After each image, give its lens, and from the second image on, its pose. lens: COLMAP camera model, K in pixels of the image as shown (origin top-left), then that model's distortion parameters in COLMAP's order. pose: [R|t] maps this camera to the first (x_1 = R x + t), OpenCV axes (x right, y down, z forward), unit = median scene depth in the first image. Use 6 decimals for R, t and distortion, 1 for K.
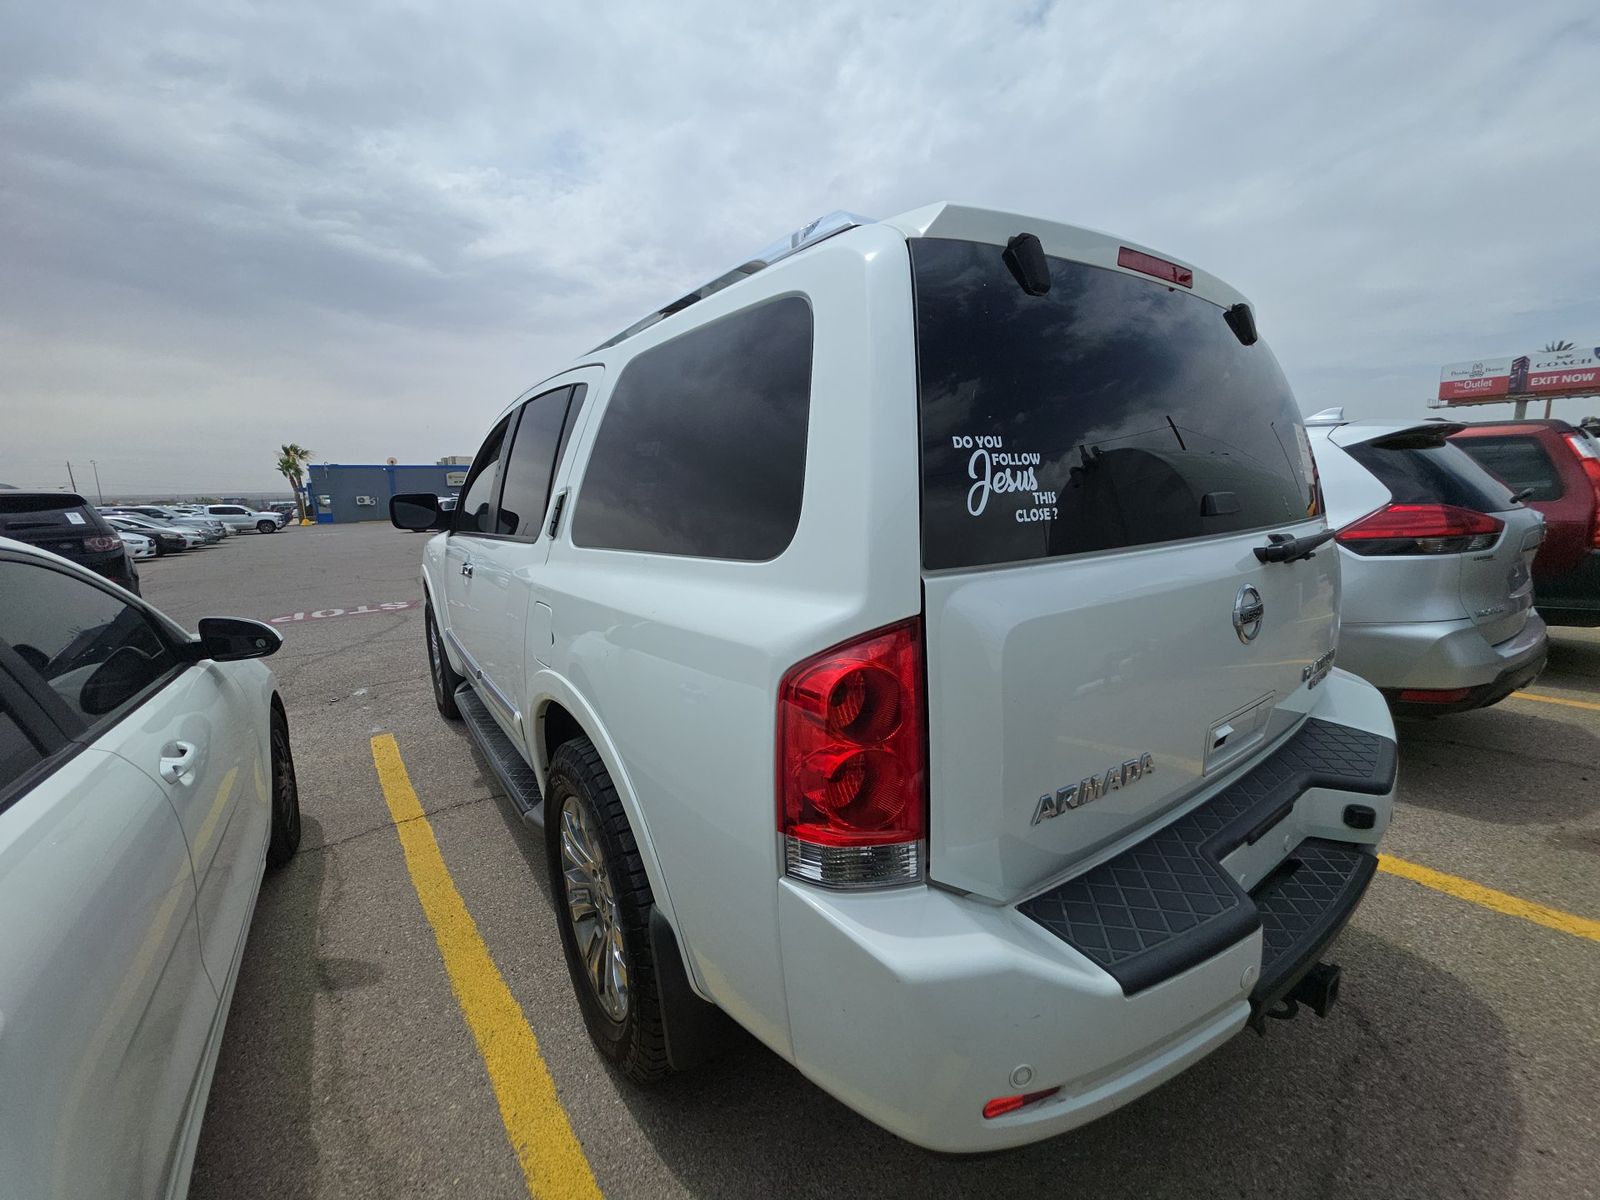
lens RADIAL K [[631.7, 0, 794.6], [0, 631.7, 592.1], [0, 0, 1]] dist [0.018244, -0.012714]
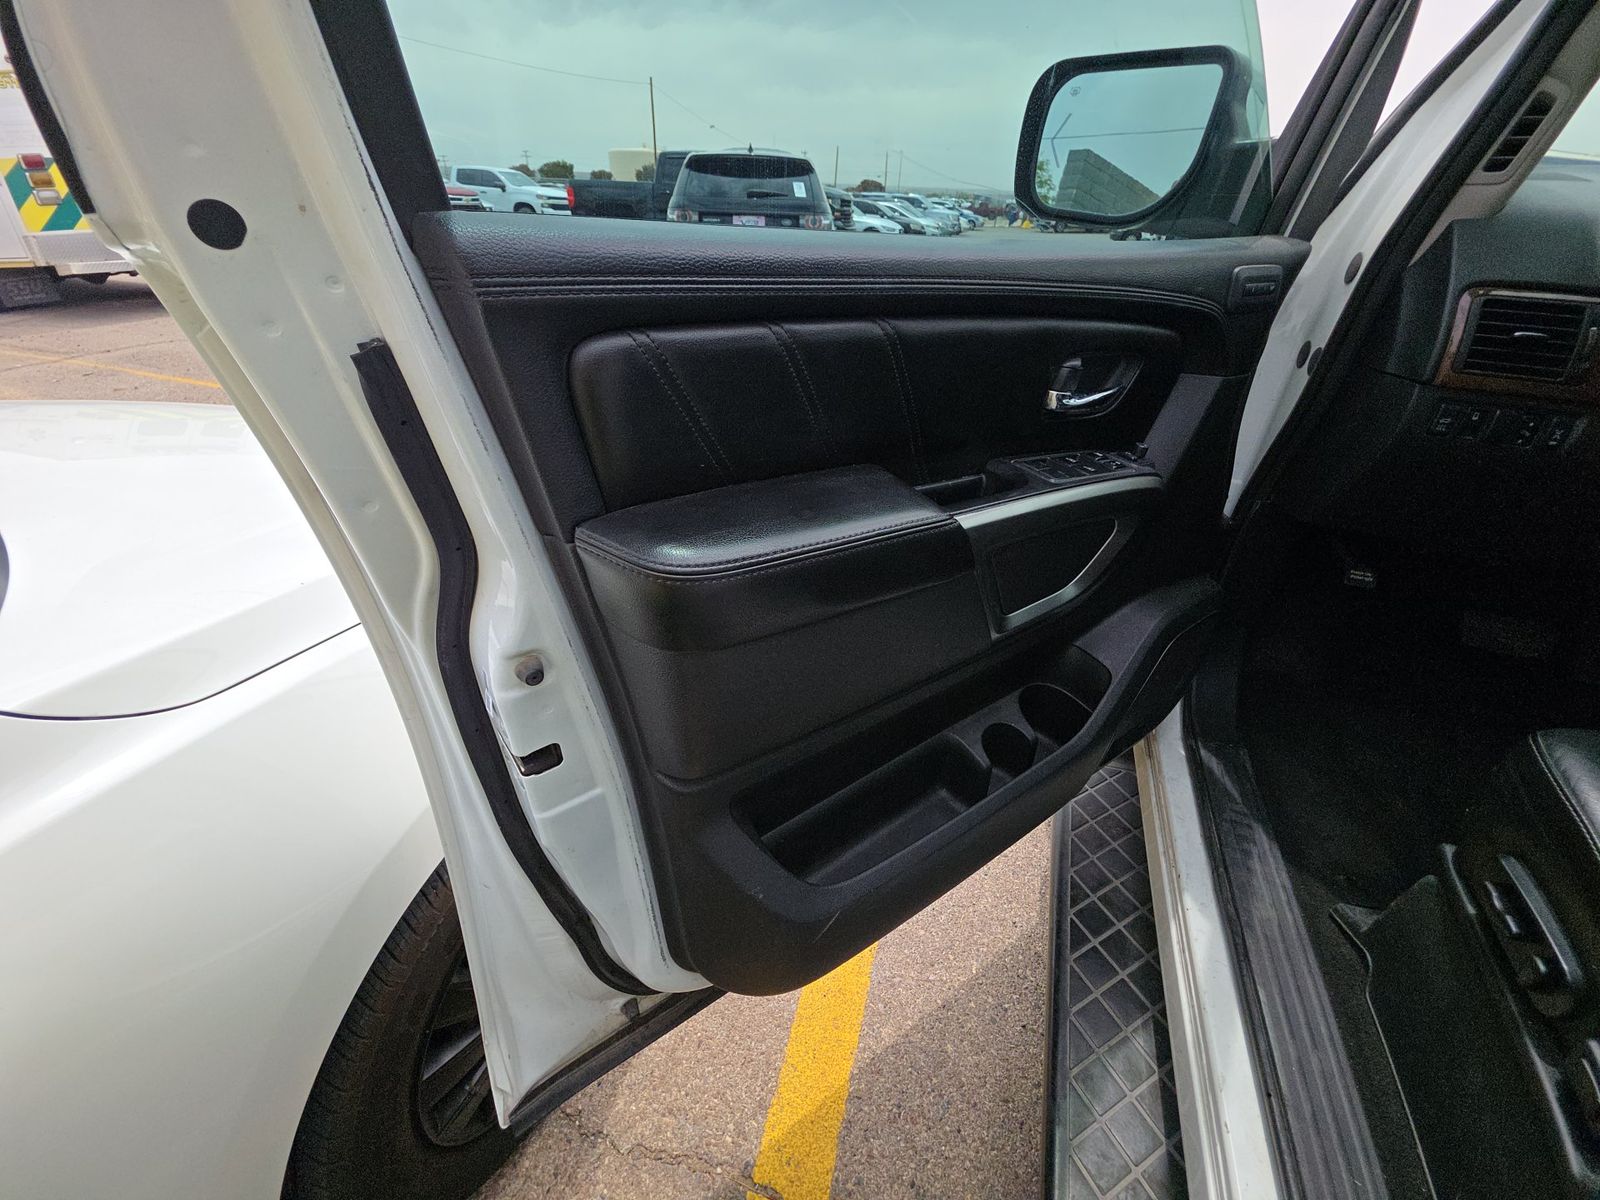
lens RADIAL K [[631.7, 0, 794.6], [0, 631.7, 592.1], [0, 0, 1]] dist [0.018244, -0.012714]
pose [[0.566948, 0.475708, -0.672512, -0.965644], [-0.179930, 0.868200, 0.462443, -0.142235], [0.803862, -0.141177, 0.577819, 1.605308]]
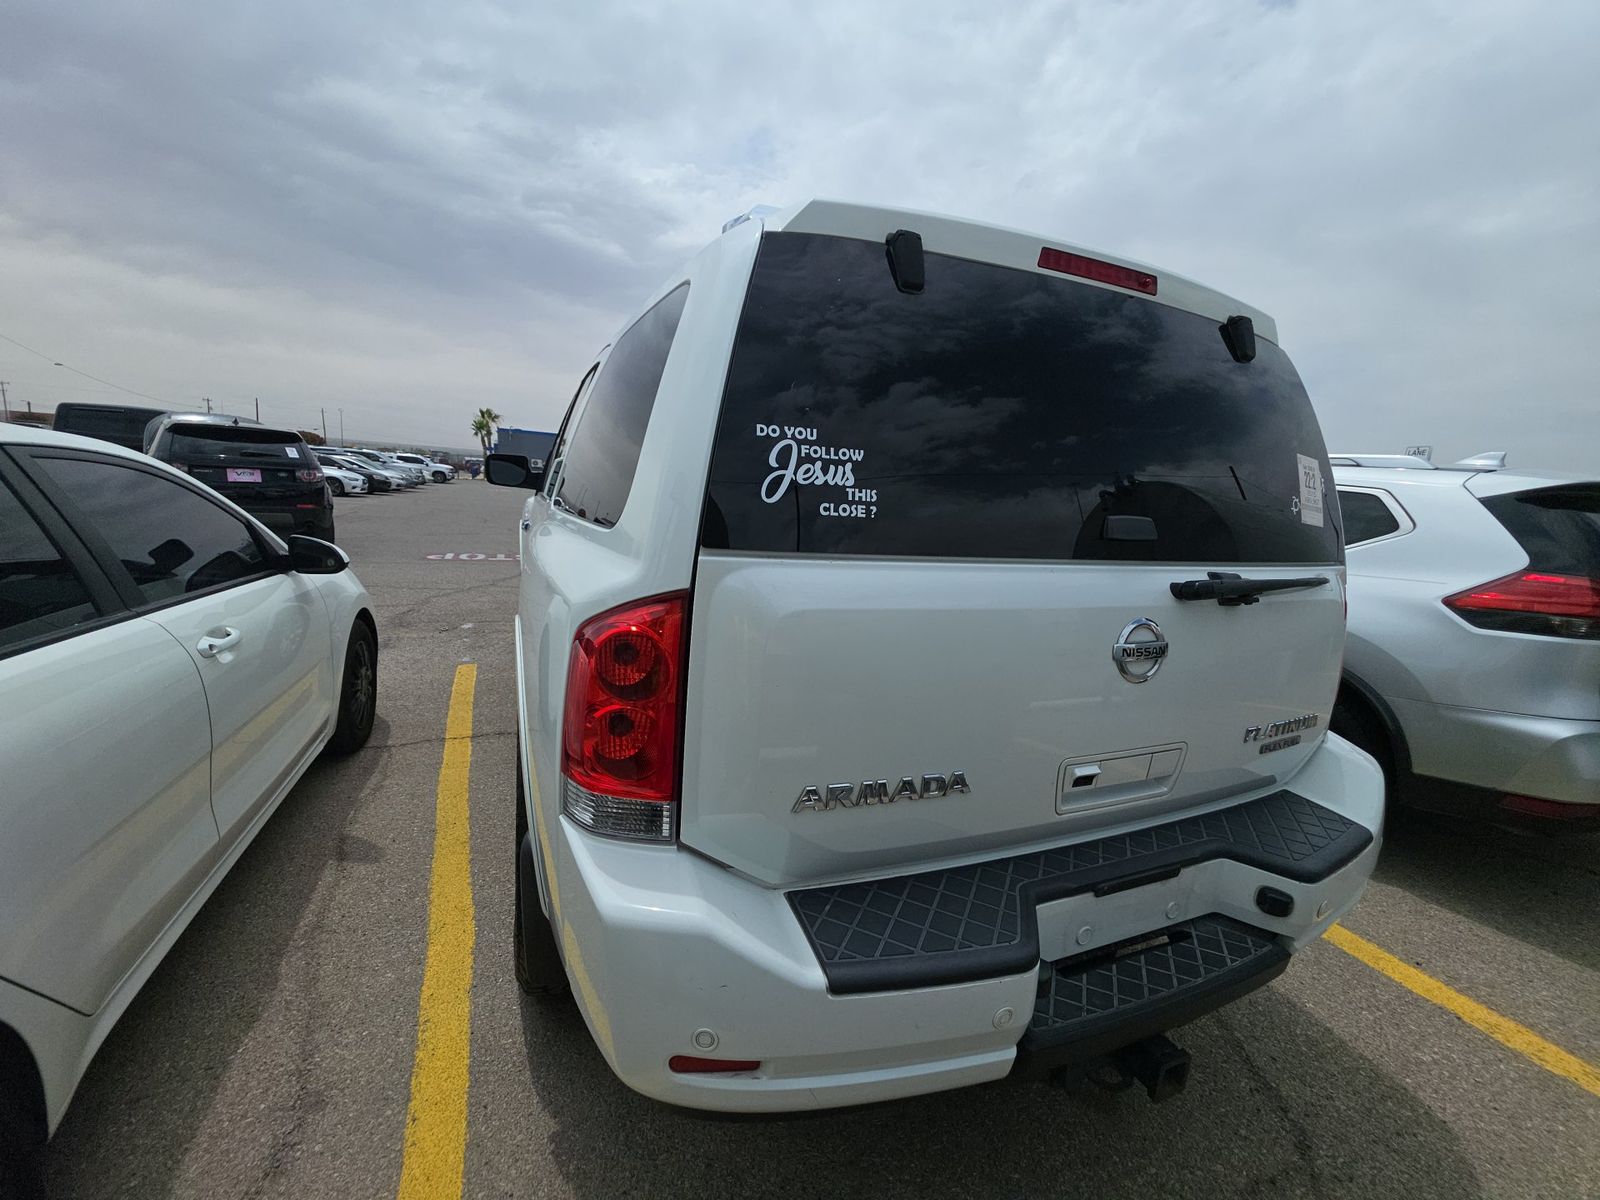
lens RADIAL K [[633.8, 0, 795.1], [0, 633.8, 590.7], [0, 0, 1]] dist [0.012307, -0.010751]
pose [[0.971596, 0.131885, -0.196491, 0.315921], [-0.131357, 0.991210, 0.015772, -0.000733], [0.196844, 0.010487, 0.980379, 0.000881]]
